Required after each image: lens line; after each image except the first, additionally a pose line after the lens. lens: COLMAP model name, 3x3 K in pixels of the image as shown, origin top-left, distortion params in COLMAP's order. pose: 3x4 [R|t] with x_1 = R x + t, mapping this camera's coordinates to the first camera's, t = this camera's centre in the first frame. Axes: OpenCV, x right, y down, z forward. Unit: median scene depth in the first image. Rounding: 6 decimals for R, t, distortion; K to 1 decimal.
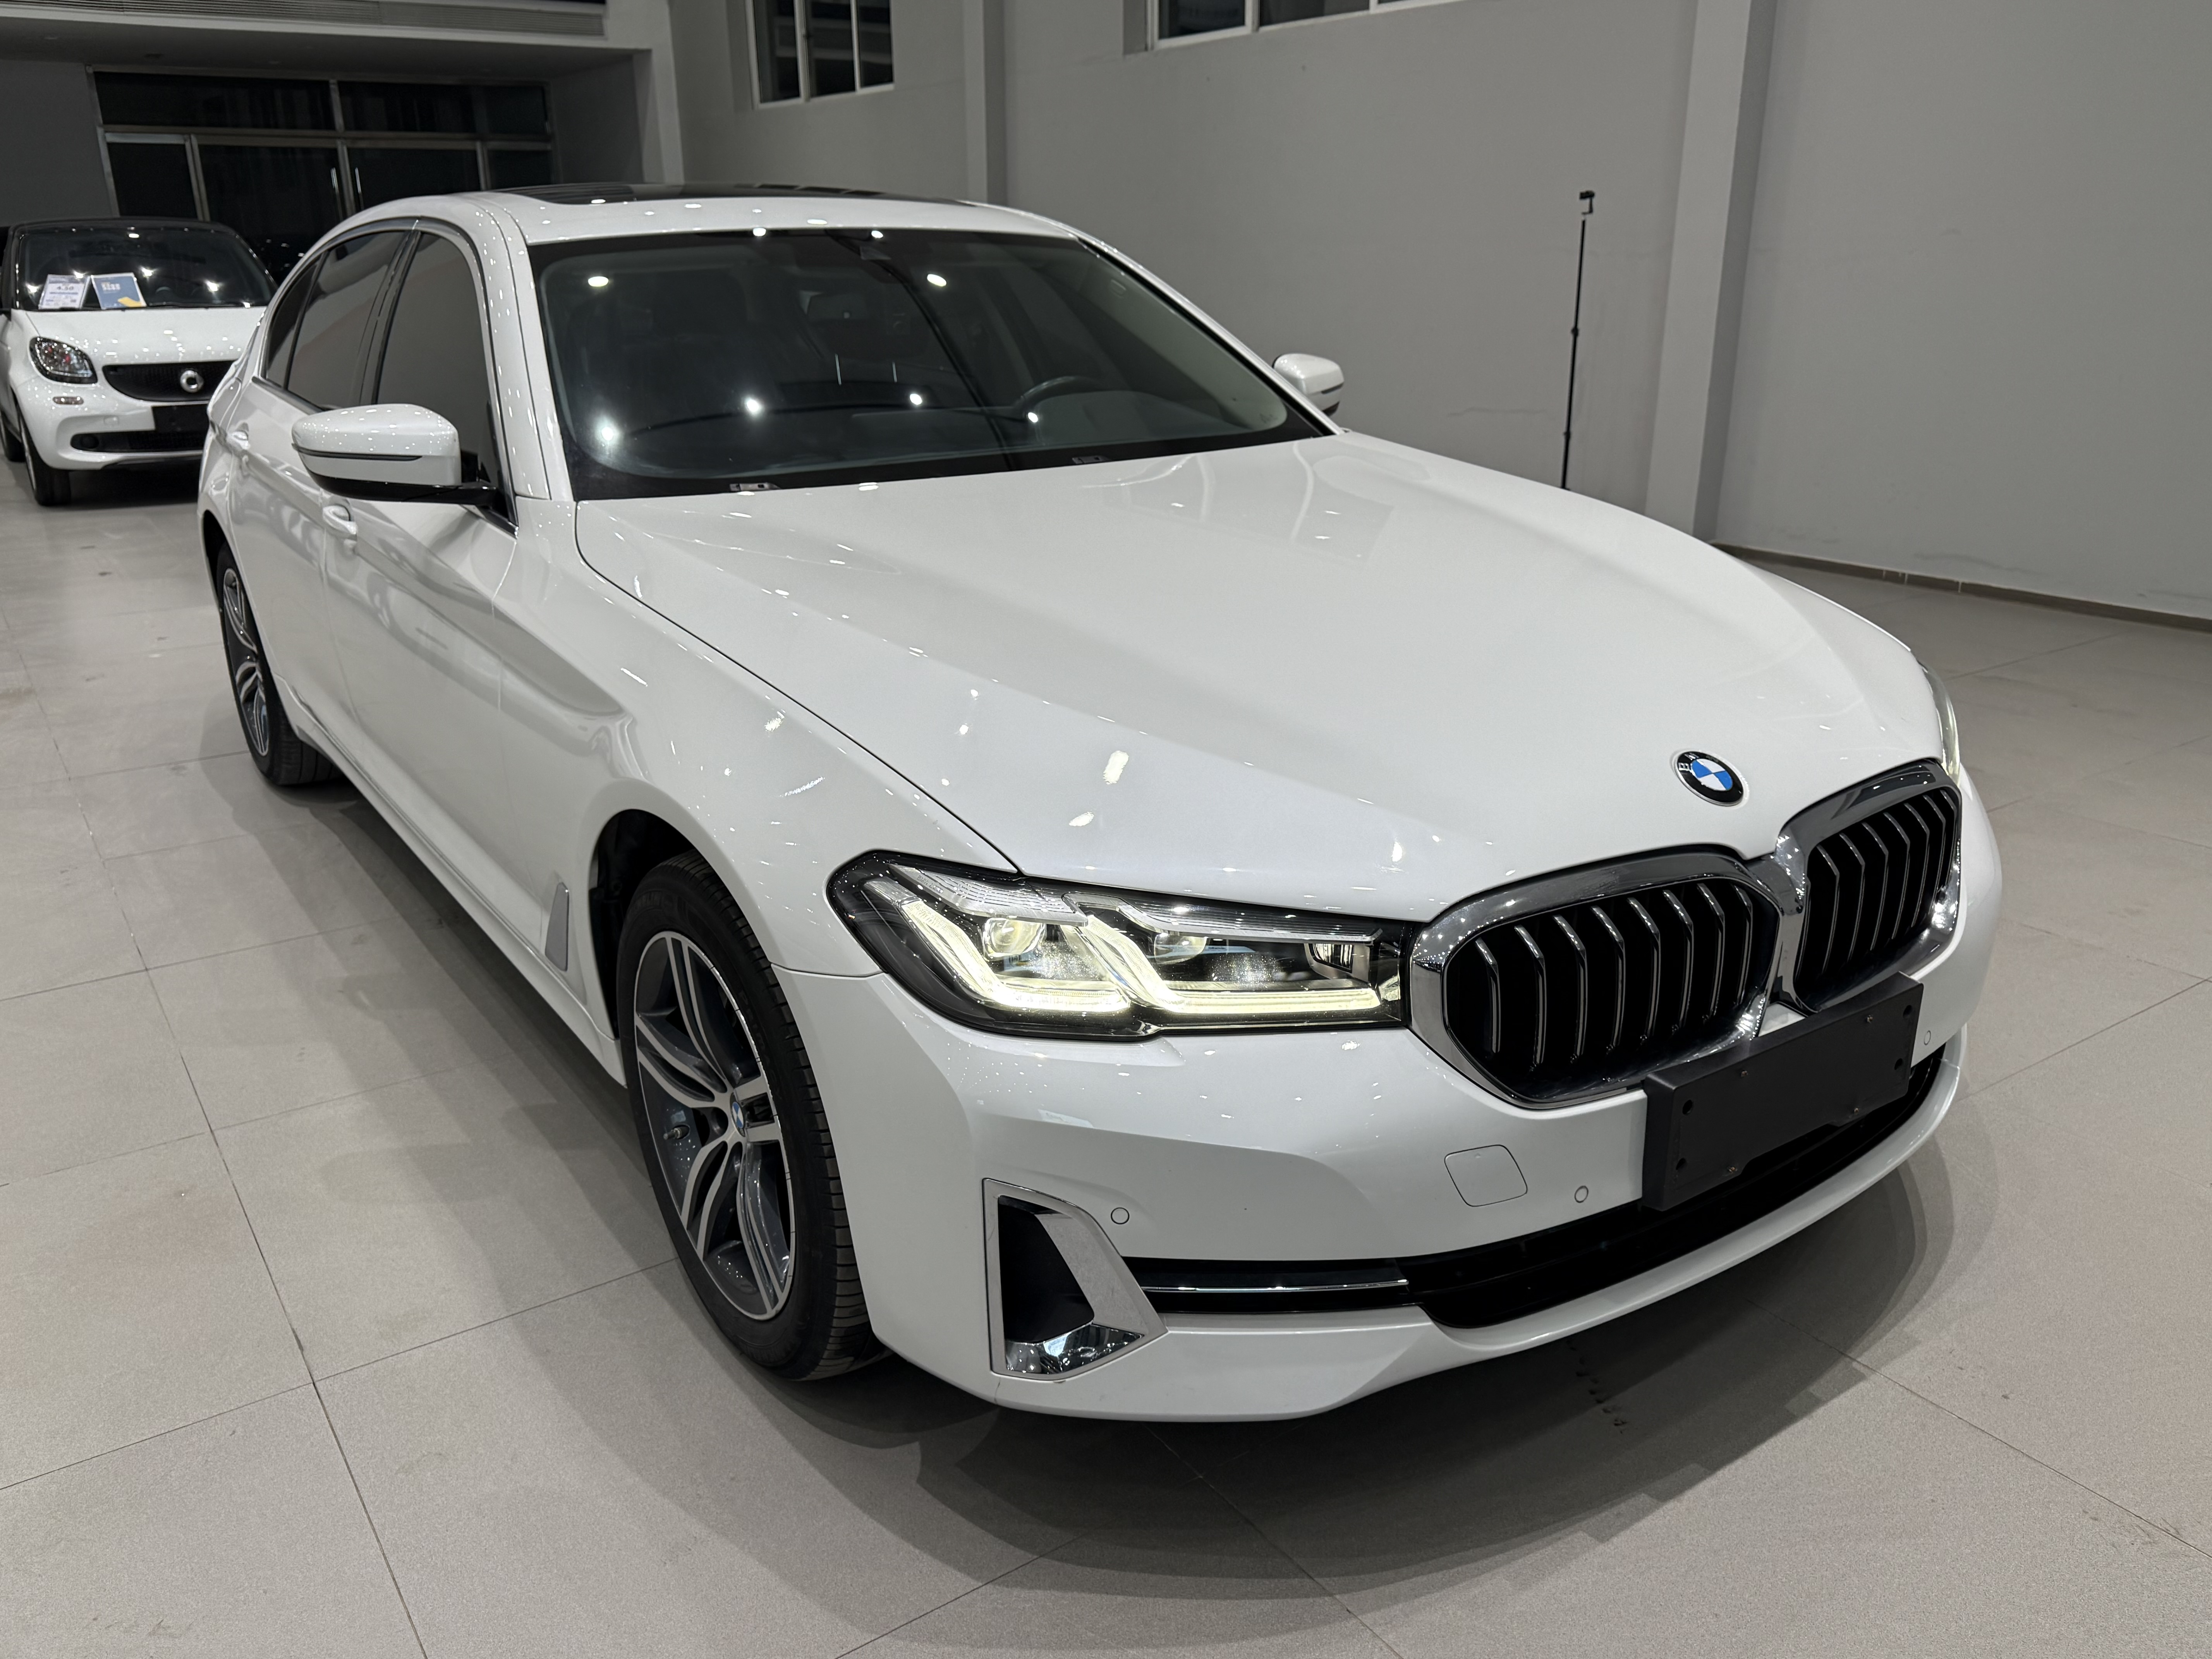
lens RADIAL K [[1736.5, 0, 1106.0], [0, 1736.5, 829.5], [0, 0, 1]] dist [-0.002474, -0.010911]
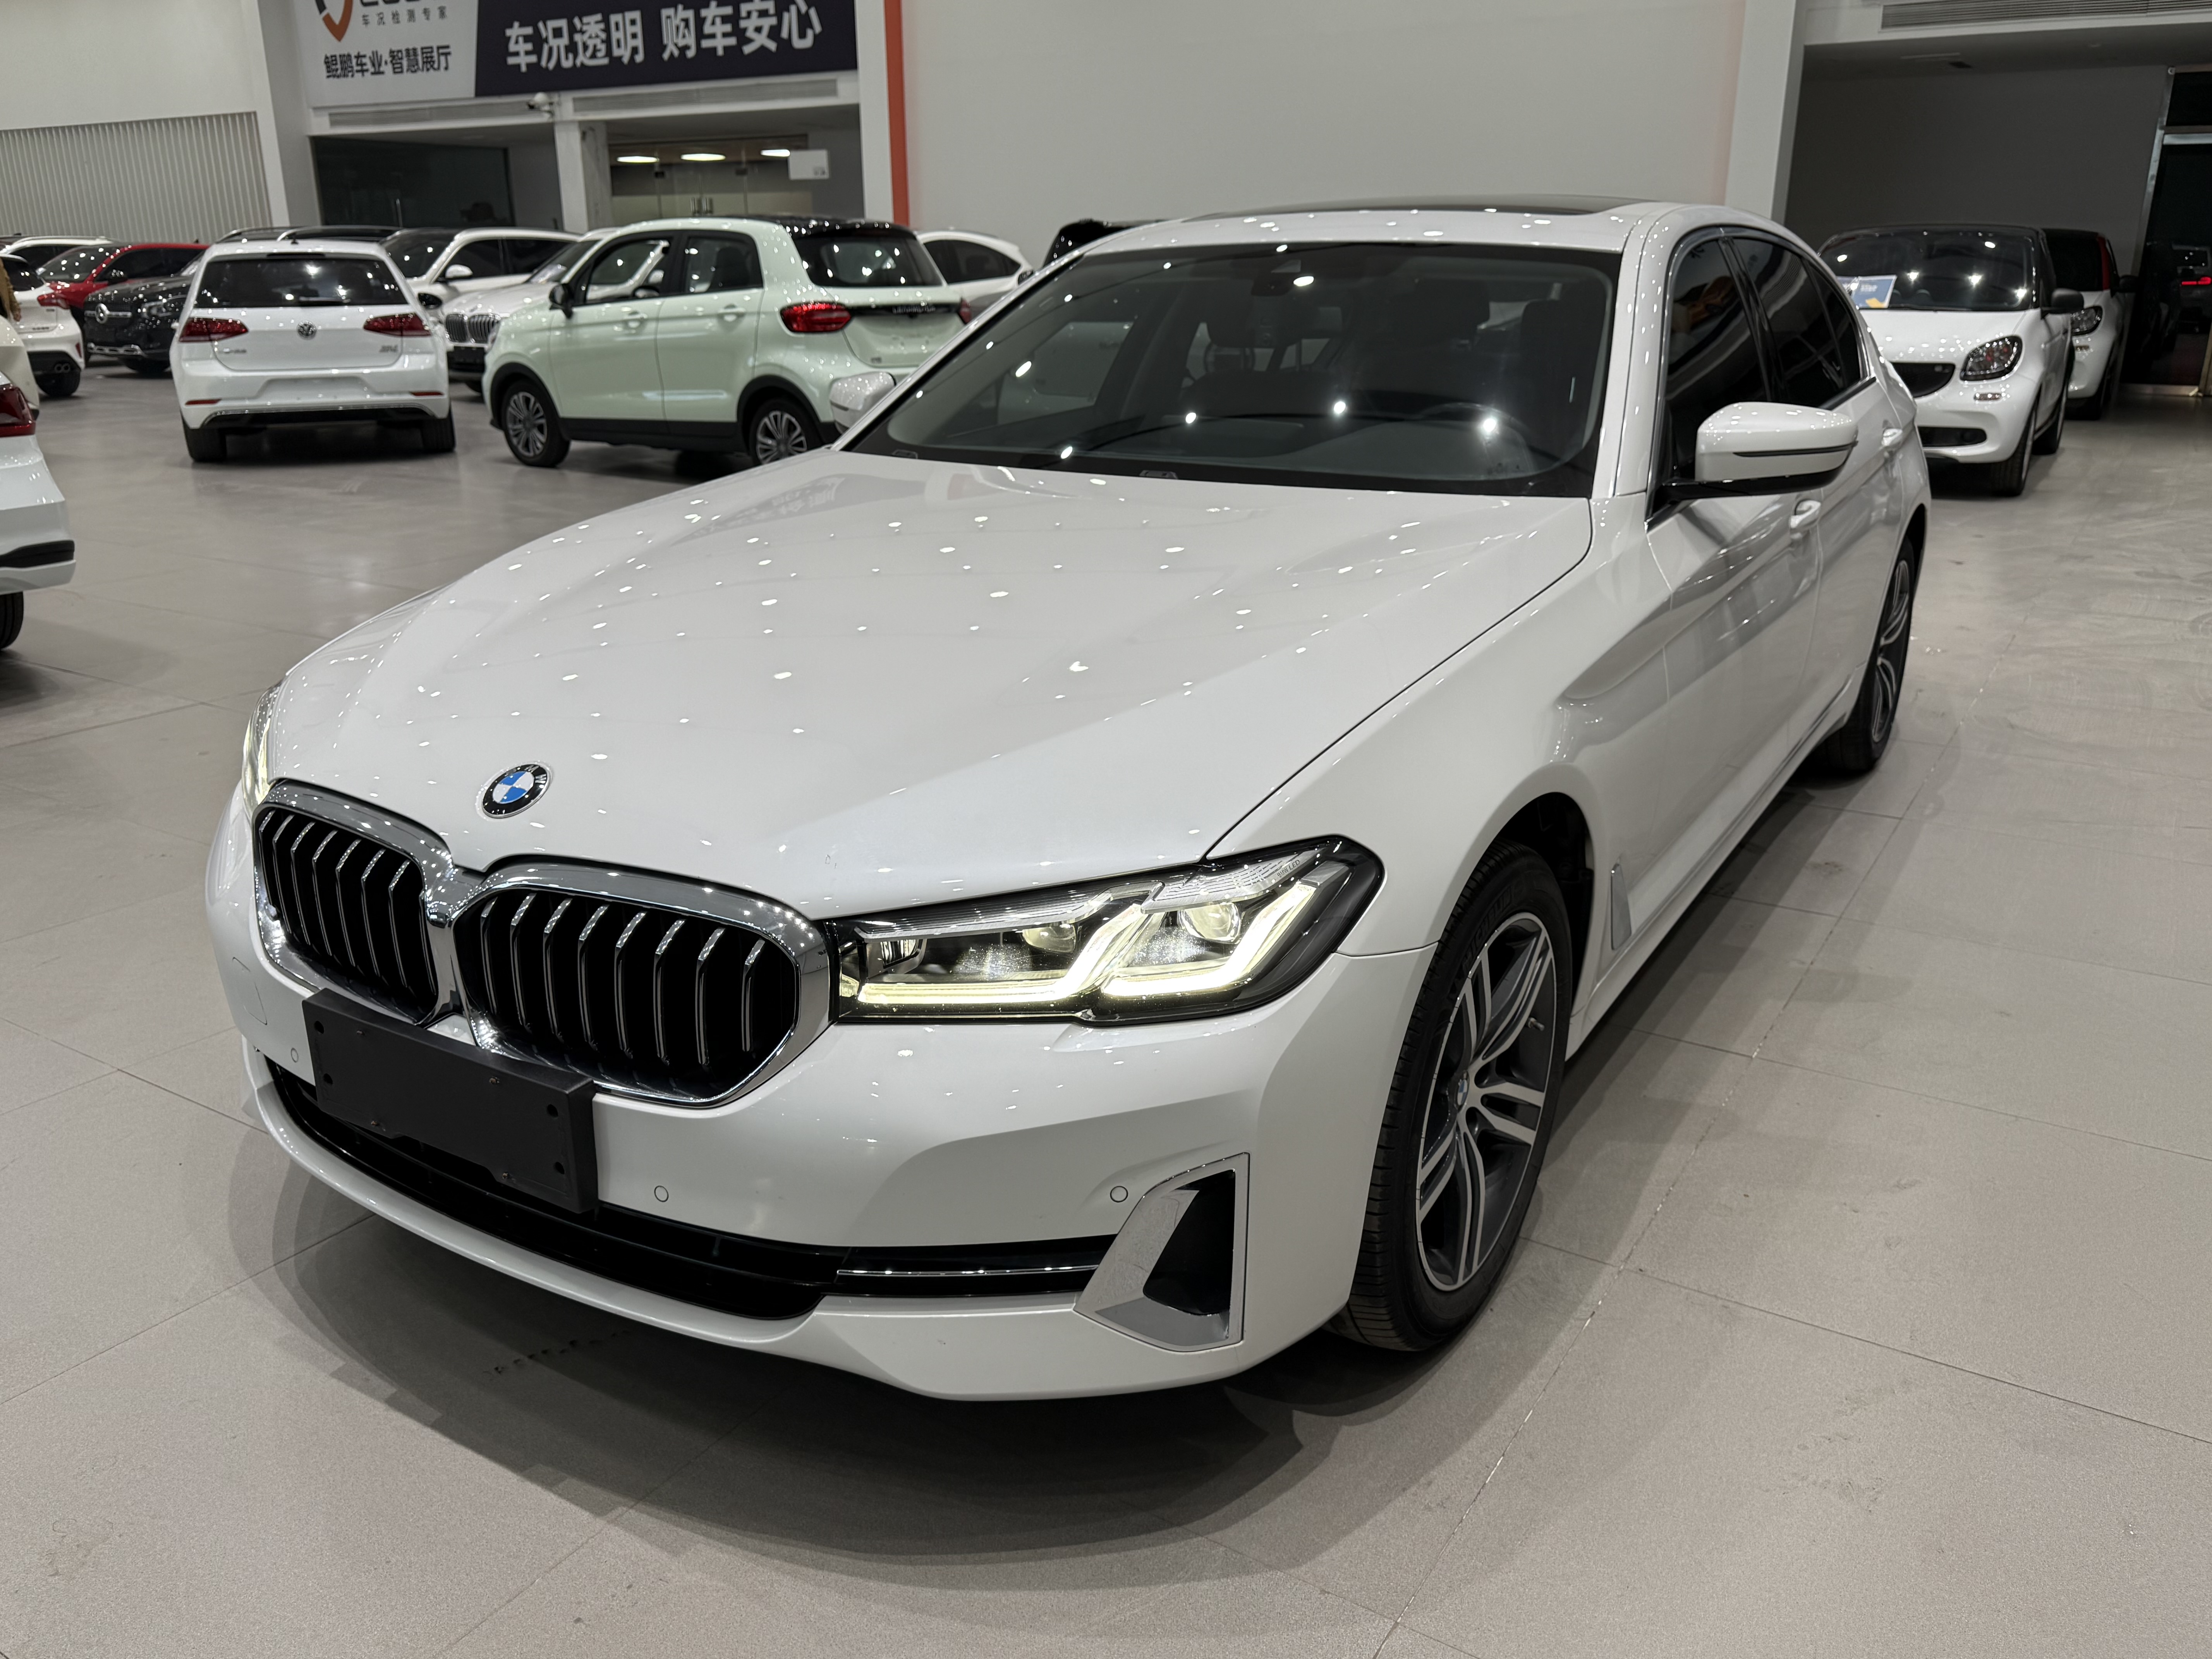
lens RADIAL K [[1704.4, 0, 1106.0], [0, 1704.4, 829.5], [0, 0, 1]] dist [-0.002871, -0.001596]
pose [[0.413243, 0.295906, -0.861202, 0.705391], [-0.291854, 0.938880, 0.182551, -0.151510], [0.862584, 0.175907, 0.474347, 0.430540]]
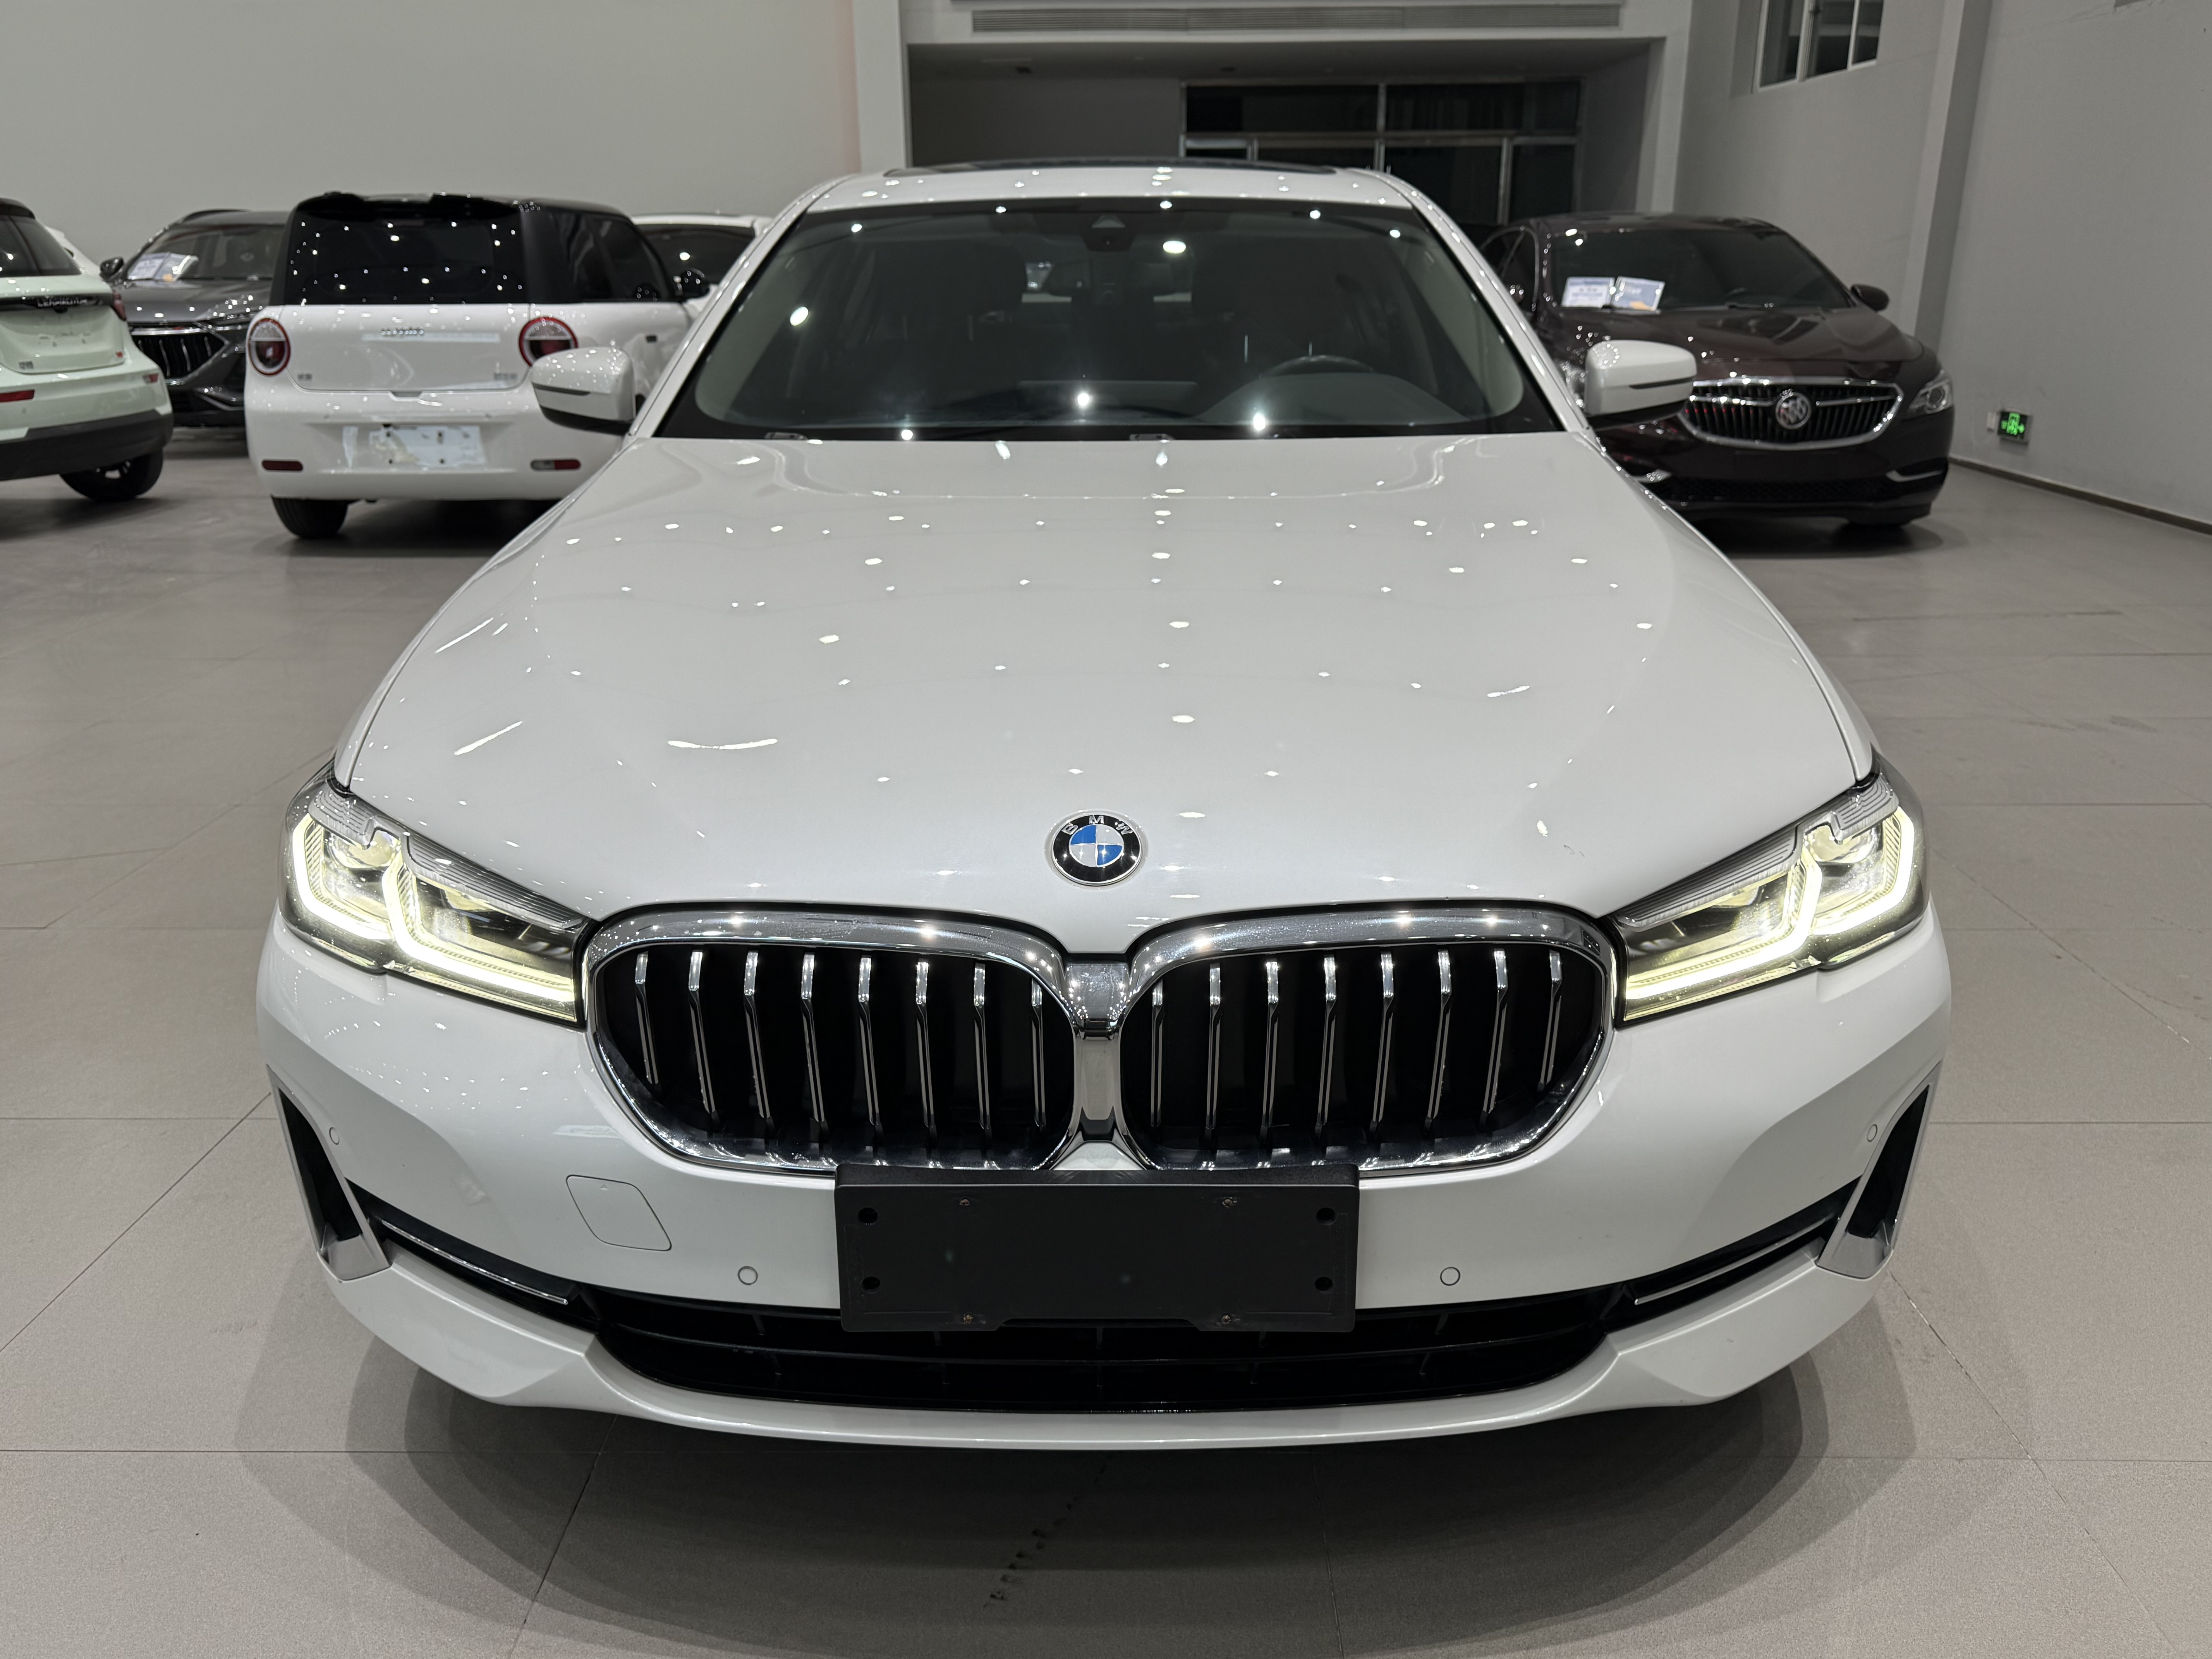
lens RADIAL K [[1656.1, 0, 1106.0], [0, 1656.1, 829.5], [0, 0, 1]] dist [0.091557, -0.130165]
pose [[0.823075, 0.189734, -0.535302, 0.397147], [-0.183203, 0.980859, 0.065969, -0.047062], [0.537572, 0.043772, 0.842081, 0.182099]]
